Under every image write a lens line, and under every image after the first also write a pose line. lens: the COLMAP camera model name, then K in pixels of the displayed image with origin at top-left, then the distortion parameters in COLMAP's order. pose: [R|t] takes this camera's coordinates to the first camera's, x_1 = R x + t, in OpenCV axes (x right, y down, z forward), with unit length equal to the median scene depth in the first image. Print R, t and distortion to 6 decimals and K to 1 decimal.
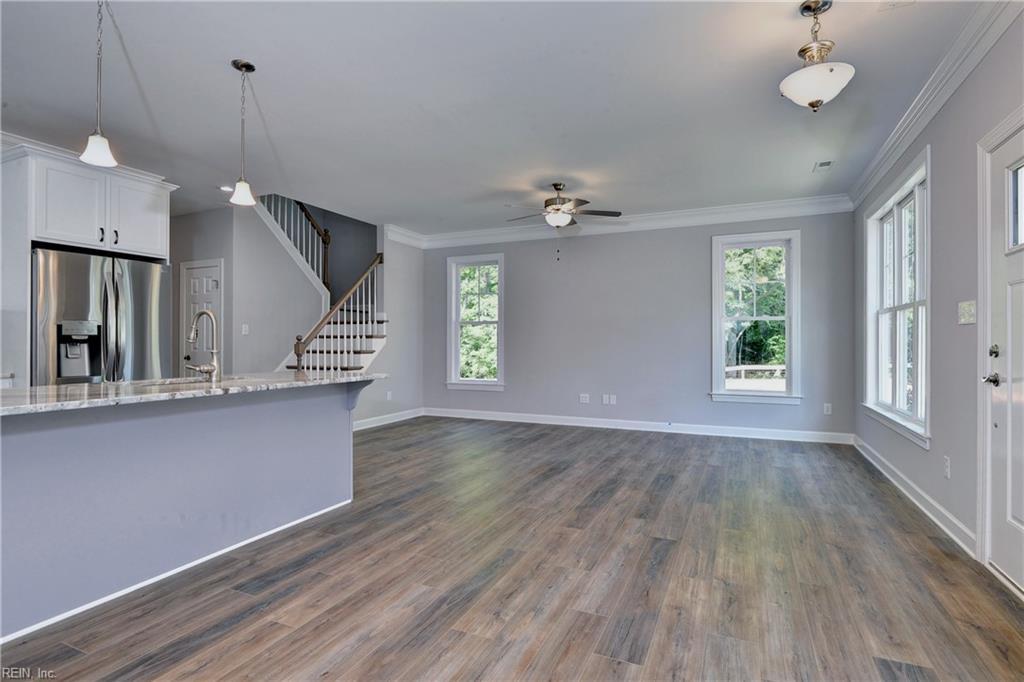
lens RADIAL K [[510.6, 0, 518.7], [0, 510.6, 338.6], [0, 0, 1]] dist [-0.003736, -0.001201]
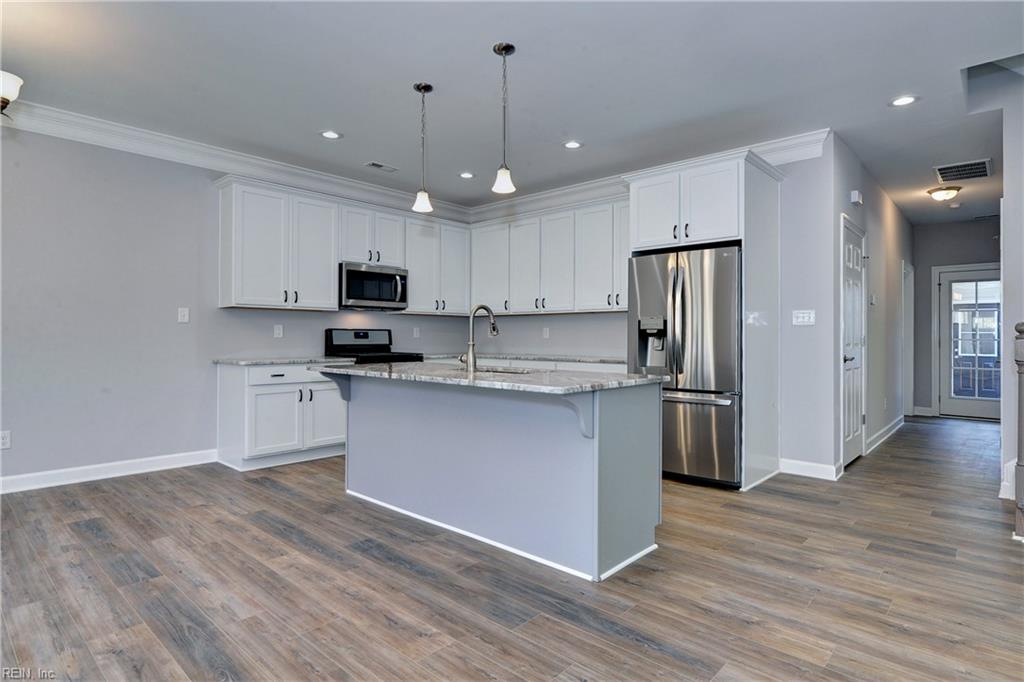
lens RADIAL K [[546.6, 0, 517.6], [0, 546.6, 332.6], [0, 0, 1]] dist [-0.004637, -0.002001]
pose [[-0.312404, -0.007650, -0.949919, 0.345261], [0.003030, 0.999954, -0.009050, 0.009934], [0.949945, -0.005706, -0.312366, 1.079112]]
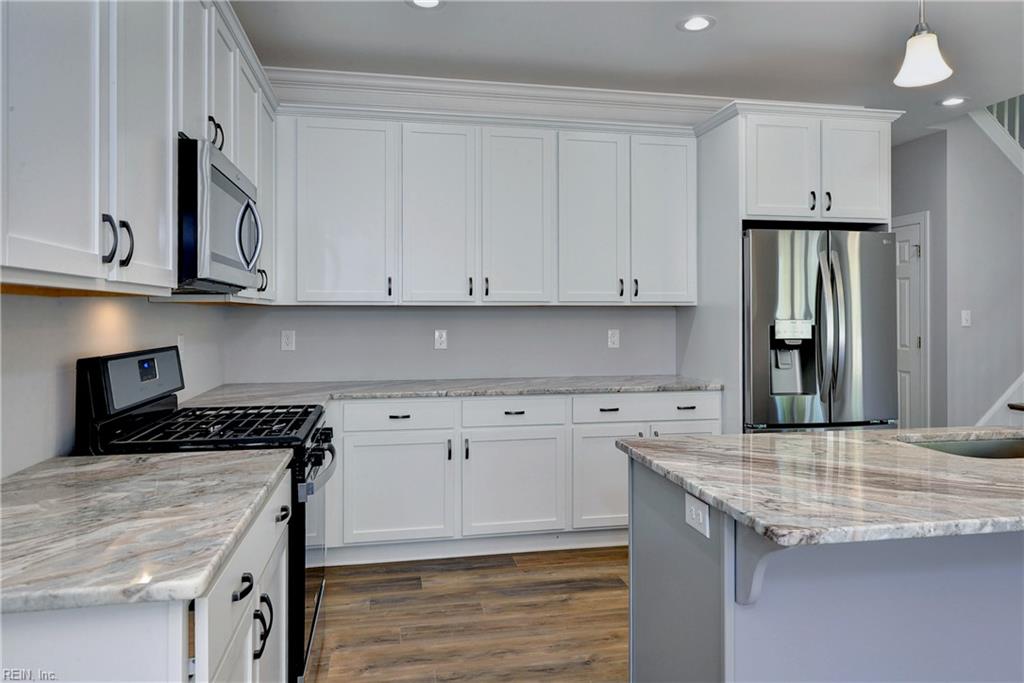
lens RADIAL K [[674.4, 0, 516.7], [0, 674.4, 306.4], [0, 0, 1]] dist [-0.007009, 0.001113]
pose [[0.570627, -0.011151, -0.821134, -0.279367], [0.006582, 0.999938, -0.009006, -0.047945], [0.821183, -0.000266, 0.570665, 0.102842]]
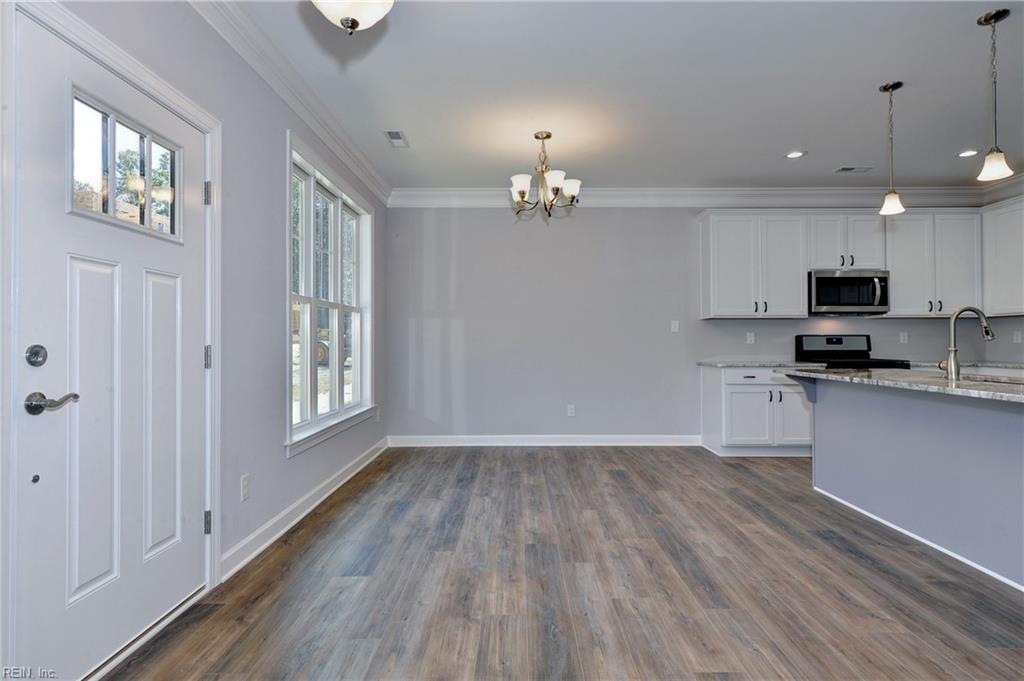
lens RADIAL K [[534.0, 0, 516.3], [0, 534.0, 336.0], [0, 0, 1]] dist [0.004466, 0.001378]
pose [[-0.915711, -0.001918, -0.401834, 0.445814], [0.006037, 0.999810, -0.018527, 0.010332], [0.401793, -0.019391, -0.915525, 1.199345]]
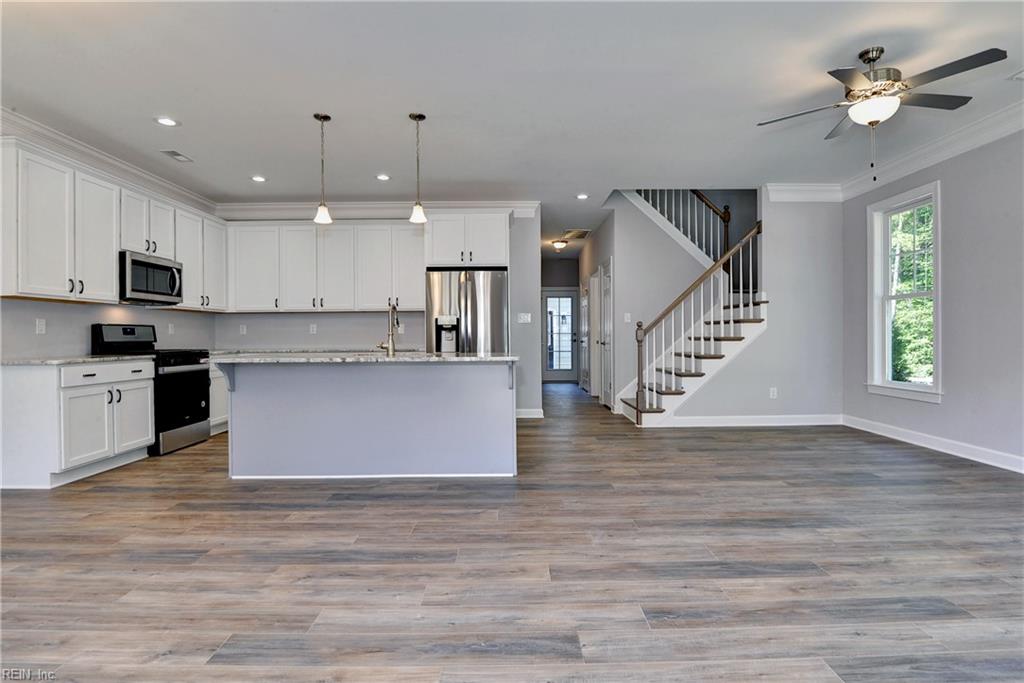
lens RADIAL K [[516.3, 0, 516.5], [0, 516.3, 339.3], [0, 0, 1]] dist [-0.023972, -0.001002]
pose [[0.414367, 0.002673, -0.910106, 0.619992], [0.013870, 0.999861, 0.009252, 0.024155], [0.910004, -0.016457, 0.414272, 0.541805]]
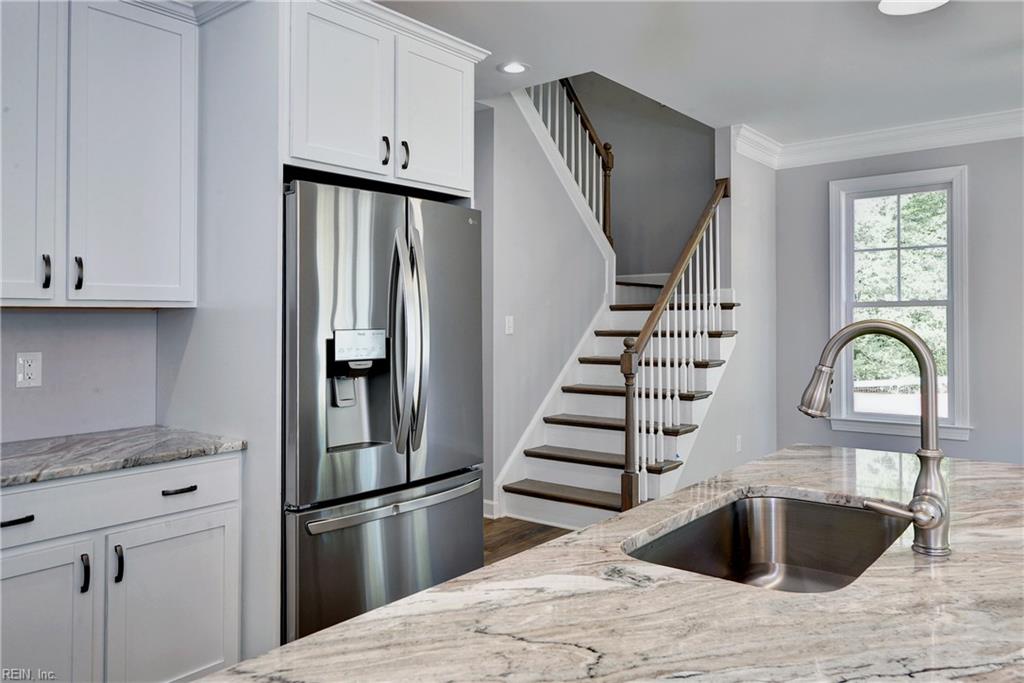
lens RADIAL K [[735.4, 0, 516.2], [0, 735.4, 299.6], [0, 0, 1]] dist [0.008603, 0.001202]
pose [[0.966604, -0.013852, -0.255901, -0.537870], [0.008568, 0.999727, -0.021753, -0.046666], [0.256133, 0.018834, 0.966458, 0.366409]]
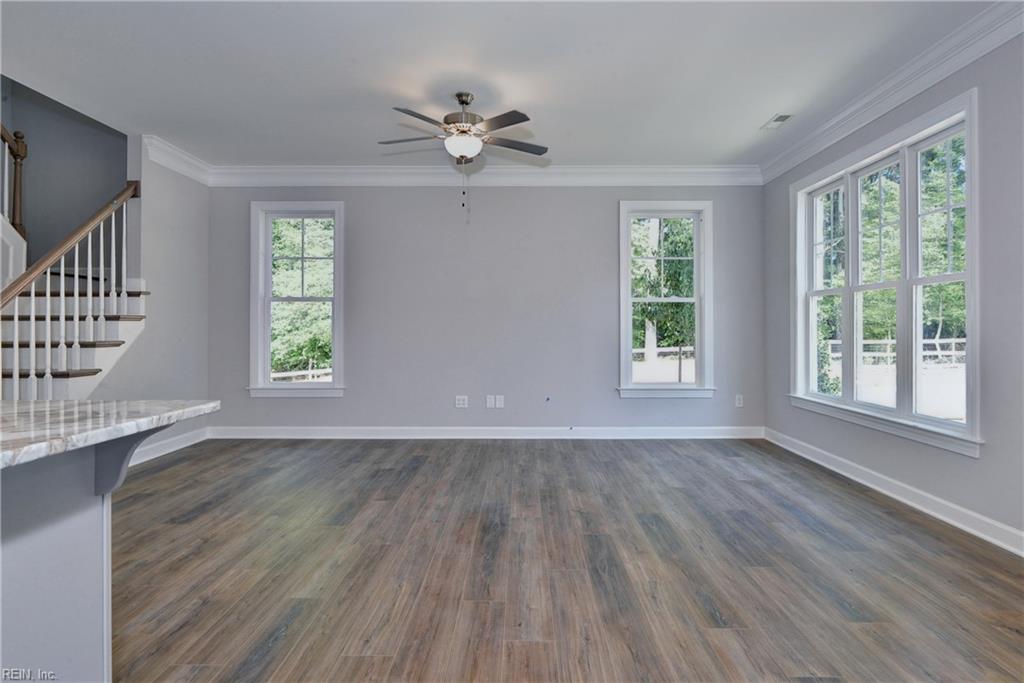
lens RADIAL K [[520.9, 0, 517.4], [0, 520.9, 322.8], [0, 0, 1]] dist [-0.000495, -0.000555]
pose [[0.917127, 0.002740, 0.398585, -0.187870], [-0.001592, 0.999994, -0.003211, 0.004989], [-0.398591, 0.002311, 0.917126, 0.473774]]
